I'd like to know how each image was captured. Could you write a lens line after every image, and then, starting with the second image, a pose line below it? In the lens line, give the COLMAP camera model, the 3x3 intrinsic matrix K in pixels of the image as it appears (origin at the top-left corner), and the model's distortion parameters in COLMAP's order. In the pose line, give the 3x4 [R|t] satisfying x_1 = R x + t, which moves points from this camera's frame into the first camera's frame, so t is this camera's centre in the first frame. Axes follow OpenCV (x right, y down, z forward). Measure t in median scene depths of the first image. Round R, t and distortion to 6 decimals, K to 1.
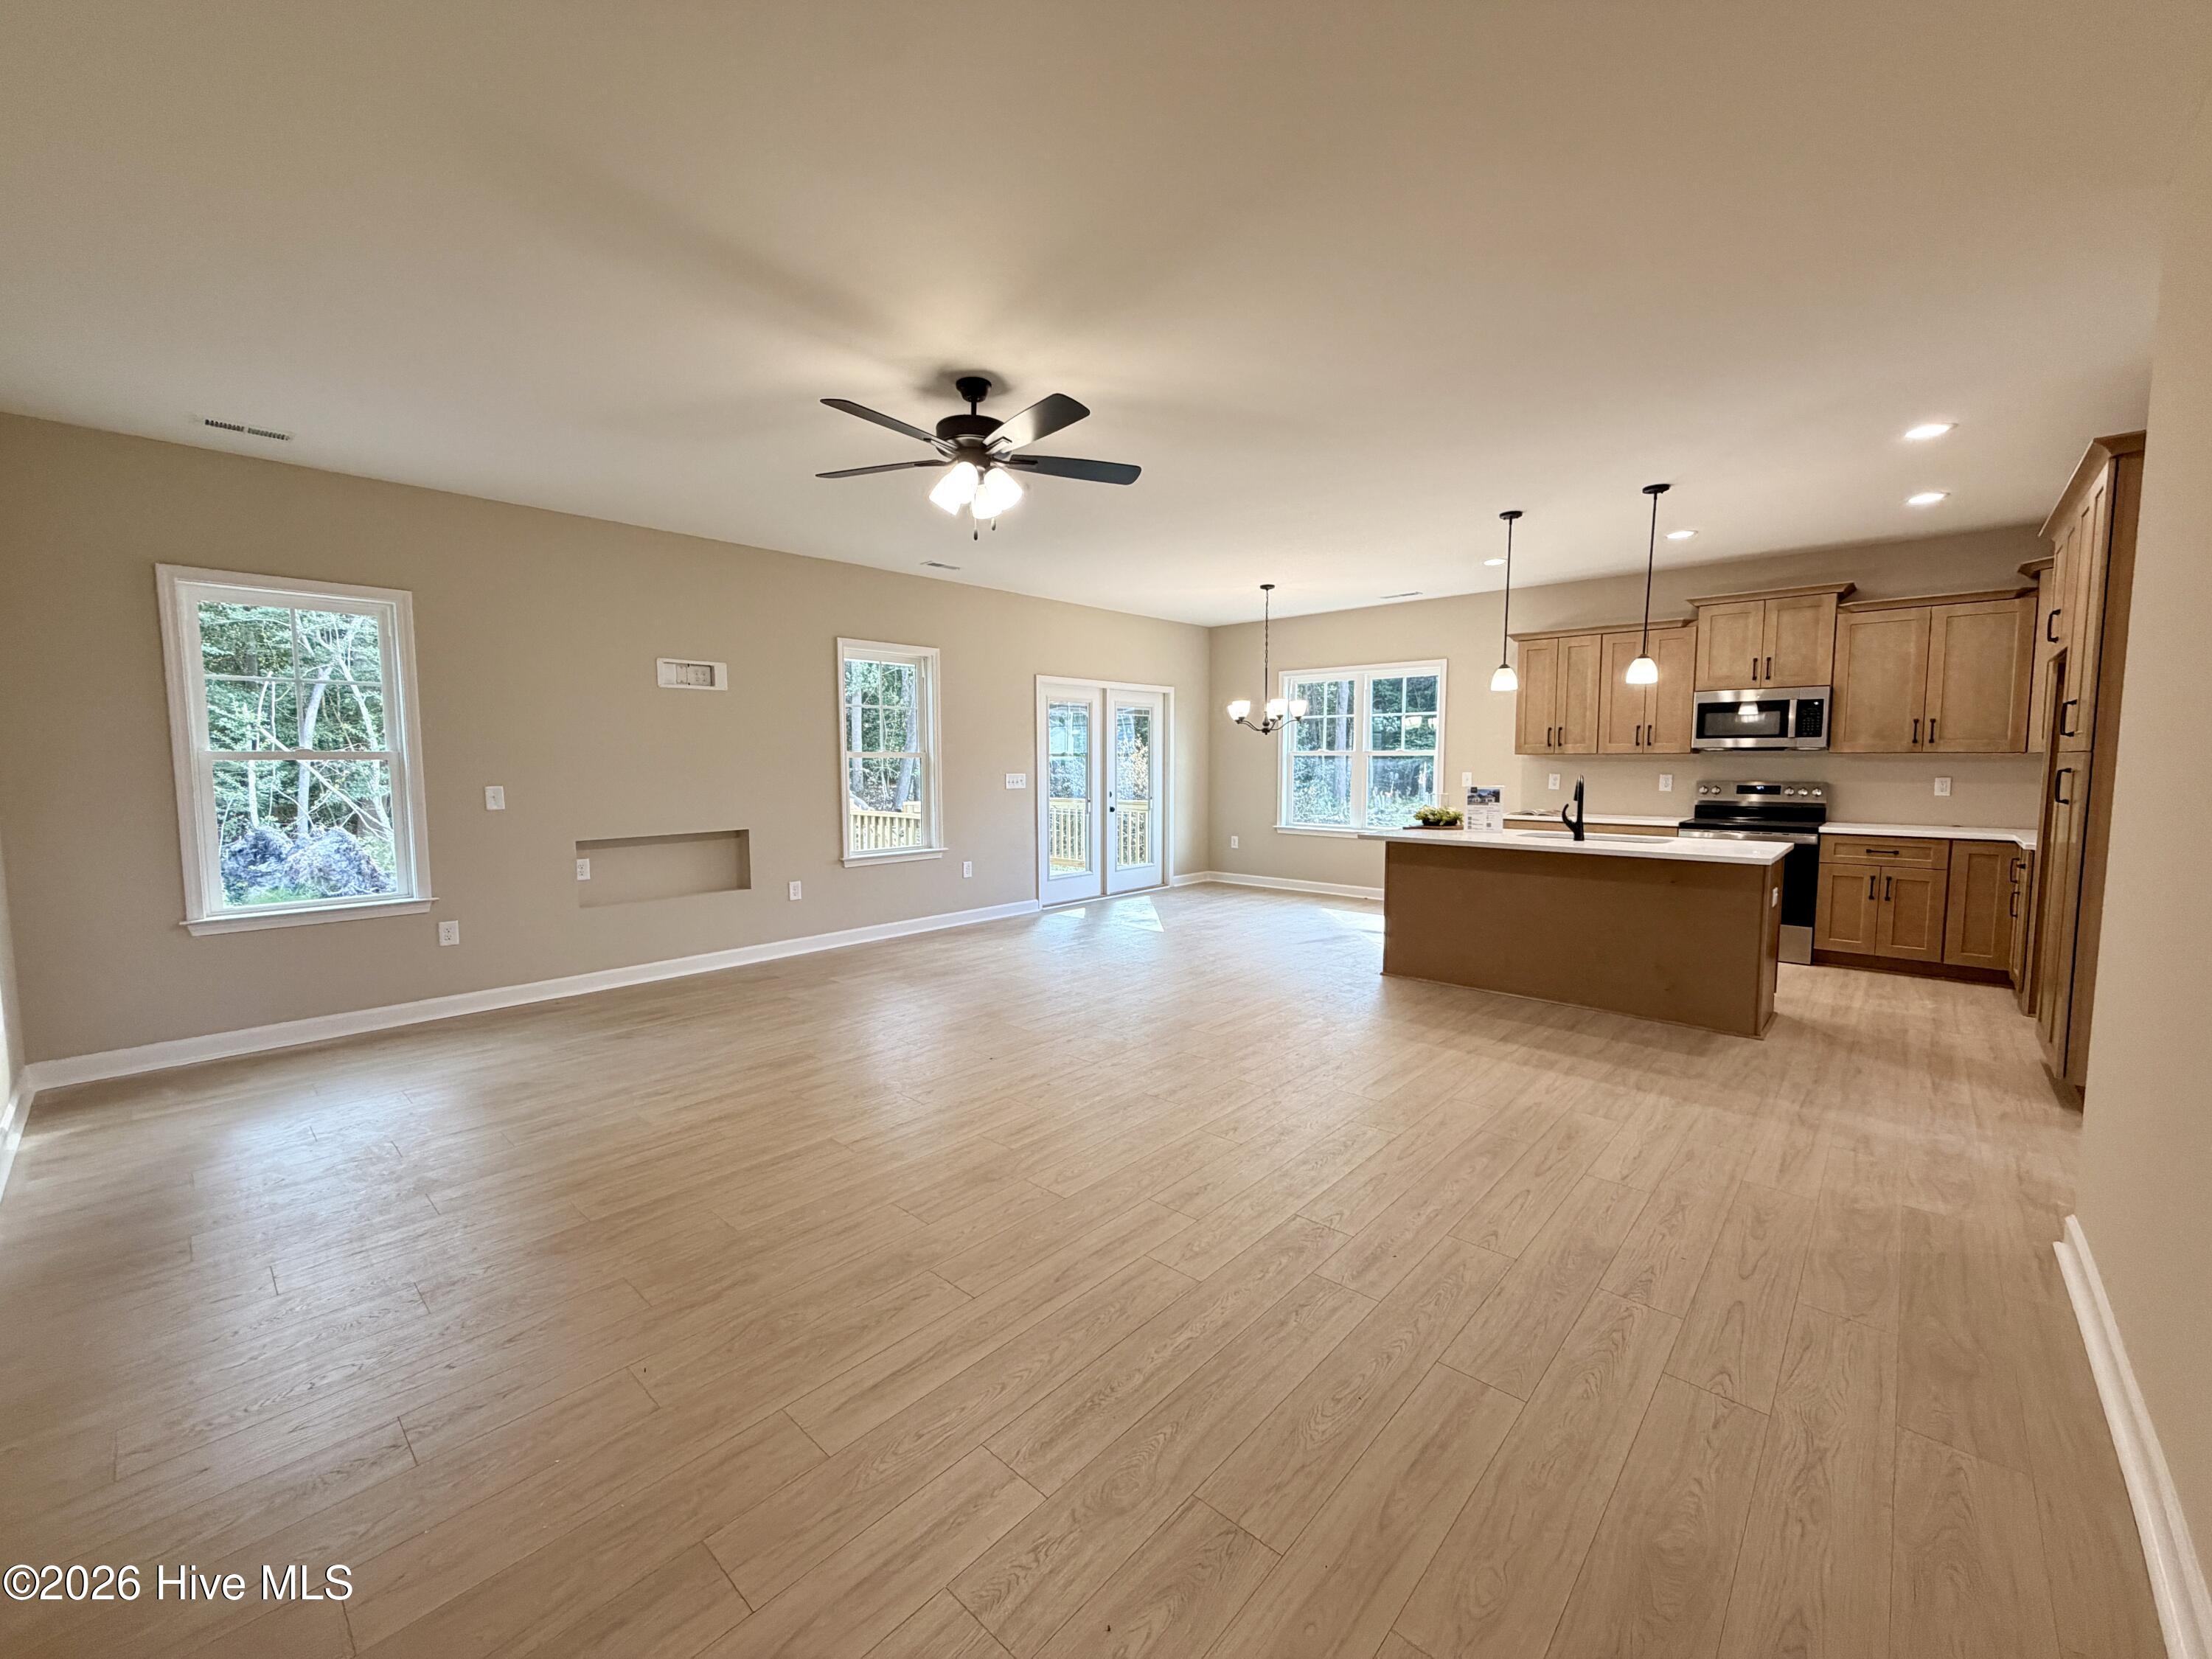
lens RADIAL K [[882.8, 0, 1100.4], [0, 882.8, 835.5], [0, 0, 1]] dist [0.000477, 0.000008]
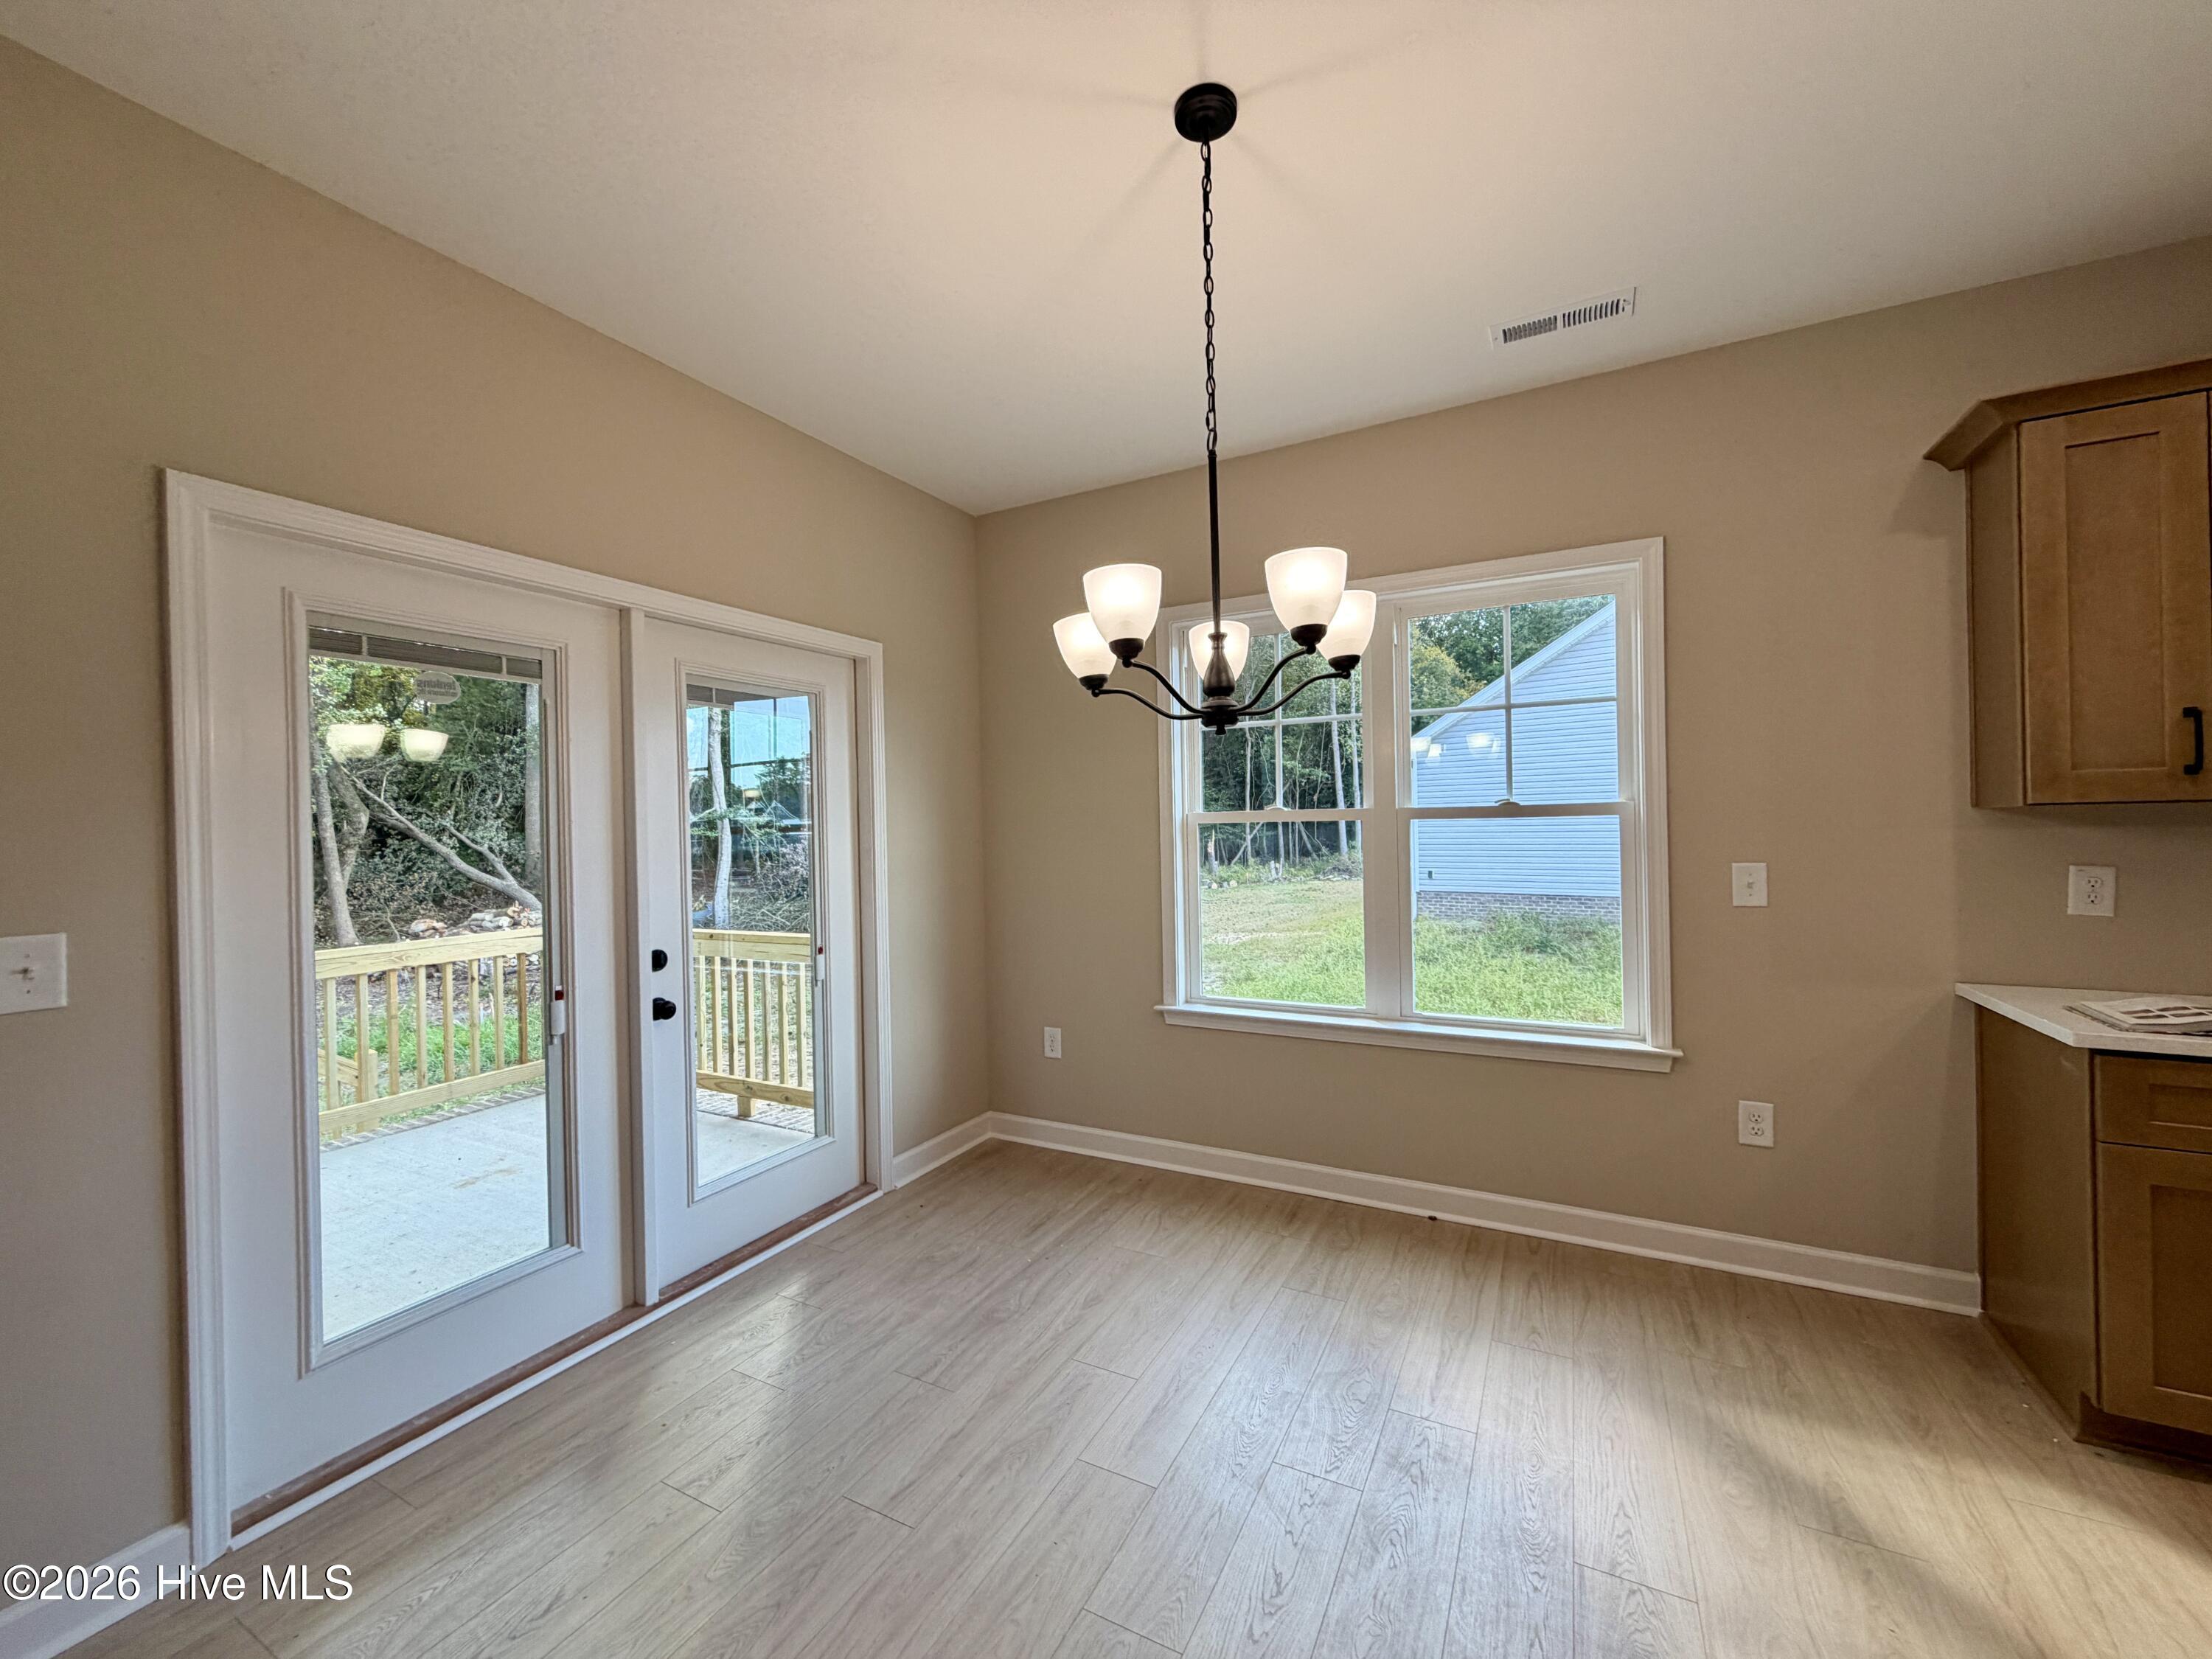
lens RADIAL K [[882.8, 0, 1100.4], [0, 882.8, 835.5], [0, 0, 1]] dist [0.000477, 0.000008]
pose [[0.969138, -0.015767, 0.246014, 0.080445], [0.034957, 0.996658, -0.073835, -0.058528], [-0.244027, 0.080156, 0.966450, 0.634488]]
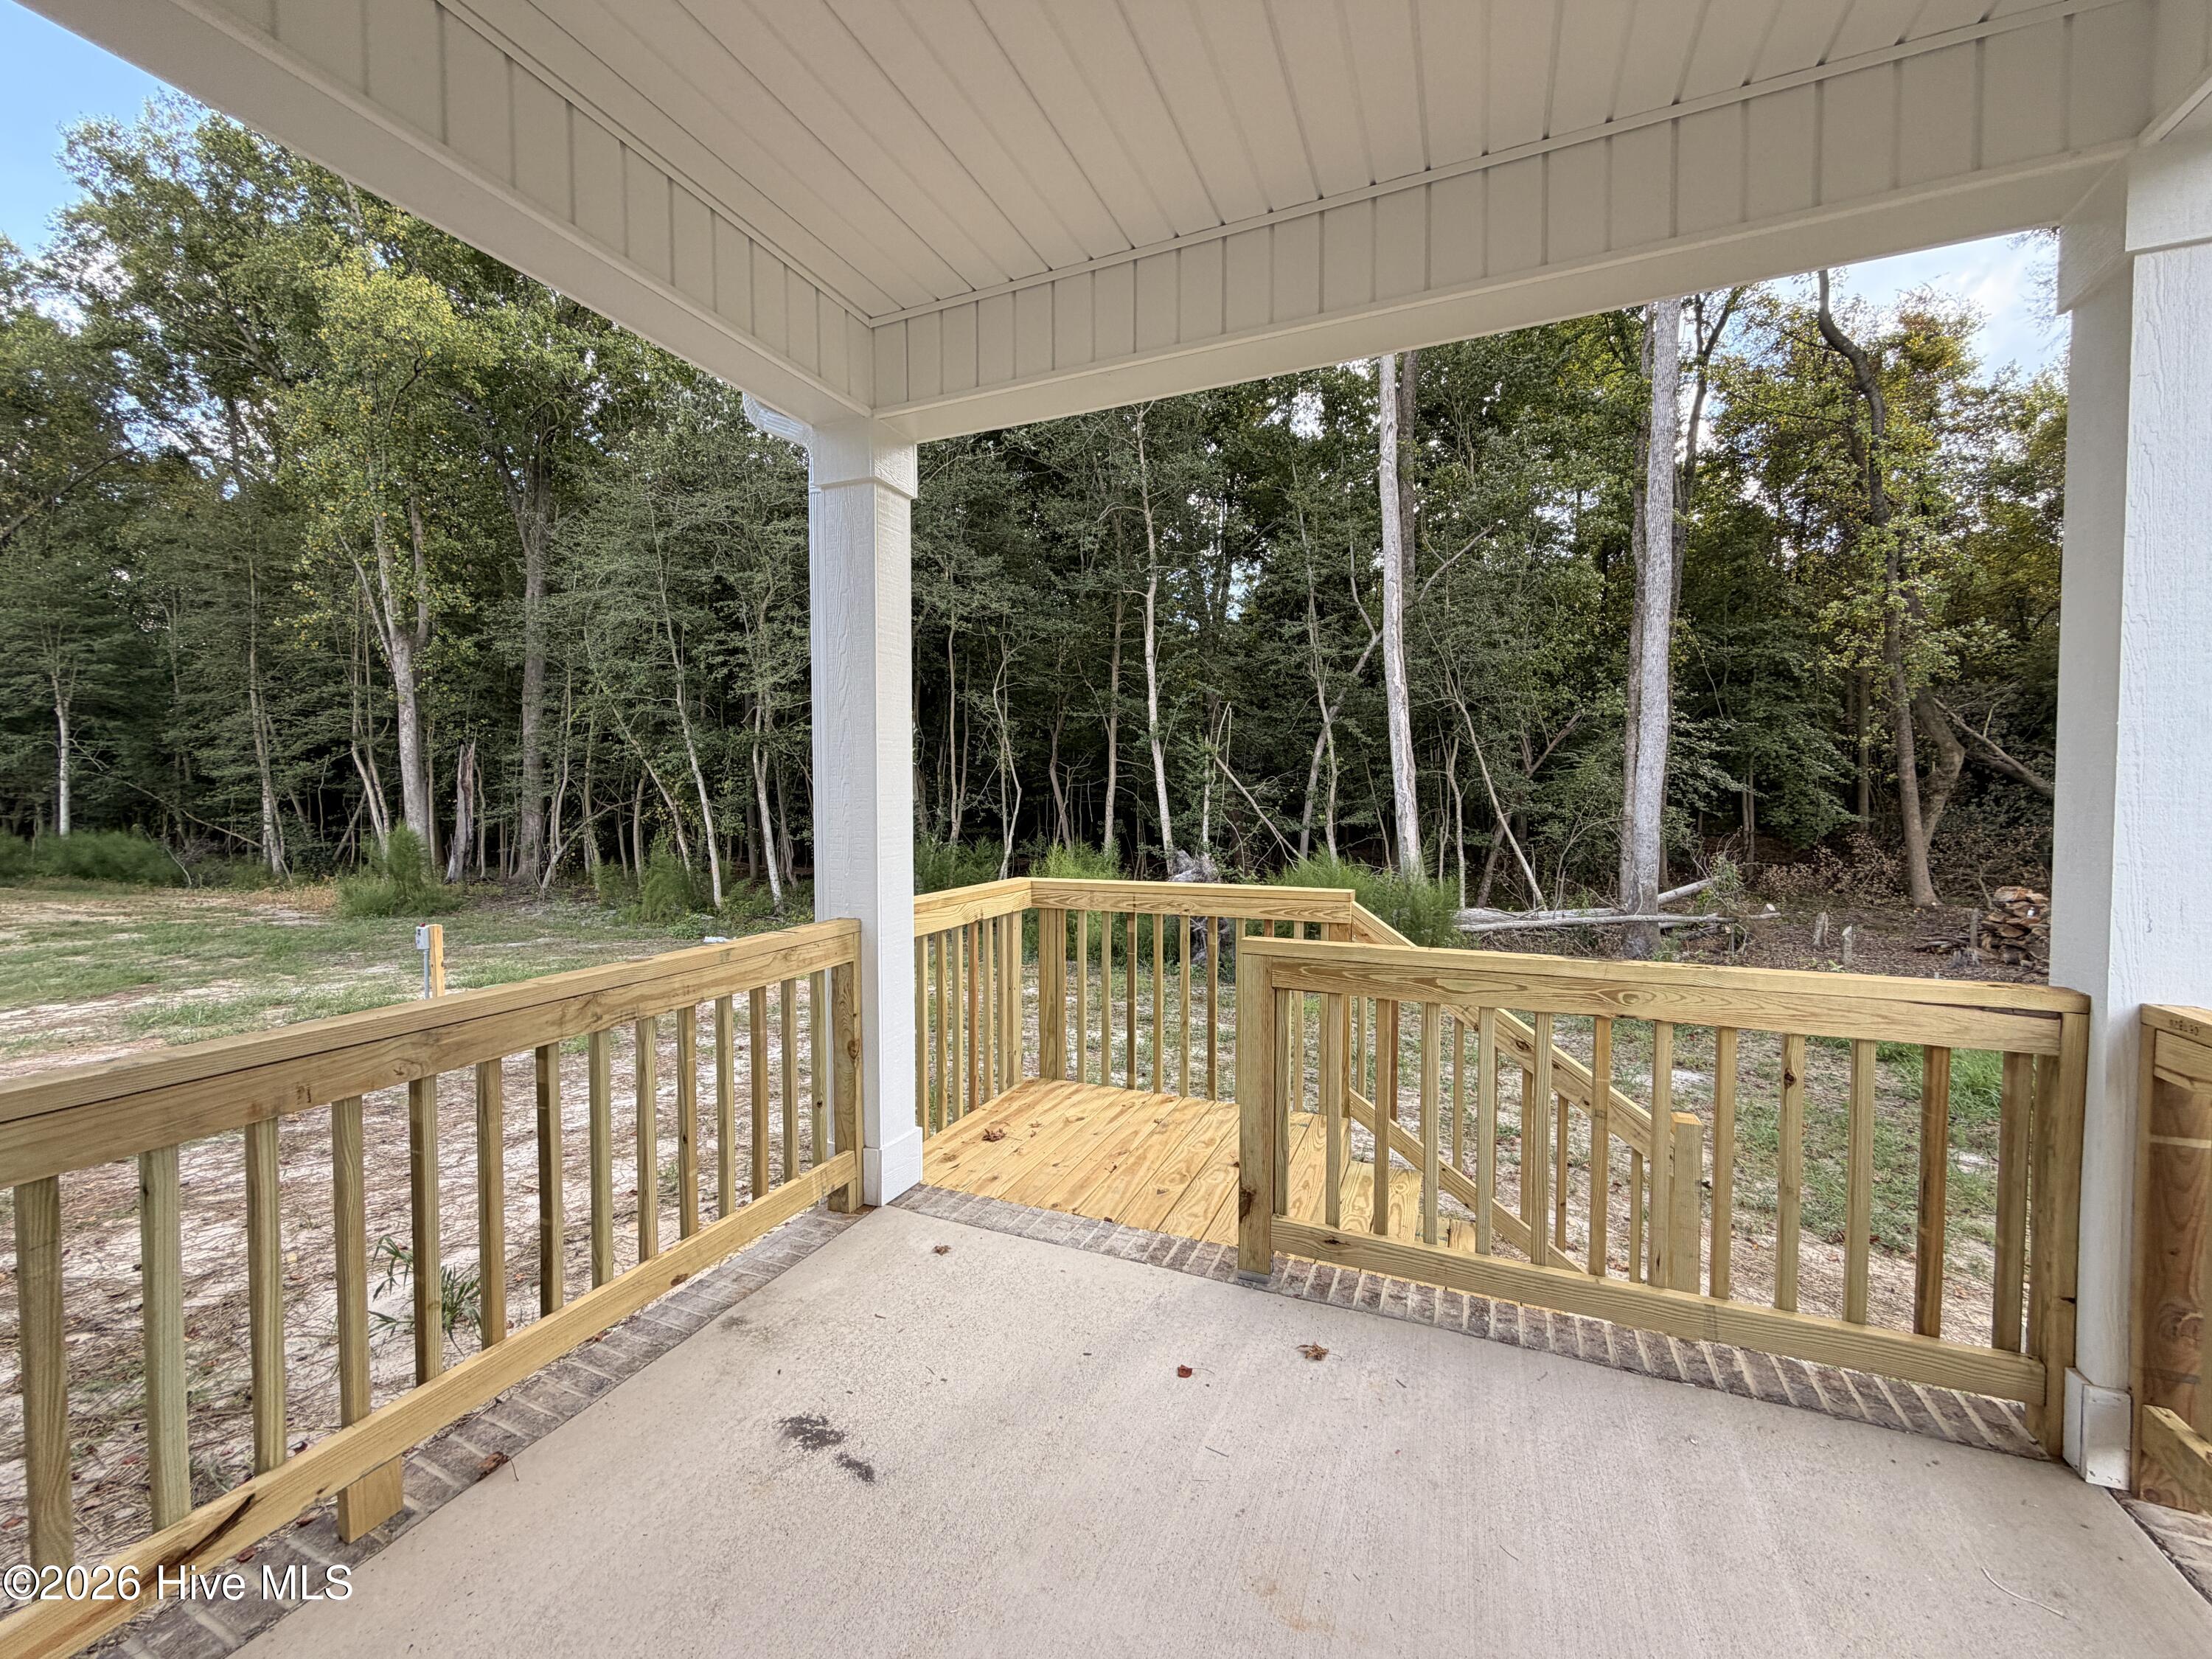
lens RADIAL K [[882.3, 0, 1105.6], [0, 882.3, 825.1], [0, 0, 1]] dist [0.000566, 0.000033]
pose [[0.330889, 0.036783, -0.942953, 0.072748], [-0.076440, 0.997001, 0.012068, -0.060262], [0.940569, 0.068087, 0.332708, 0.667469]]
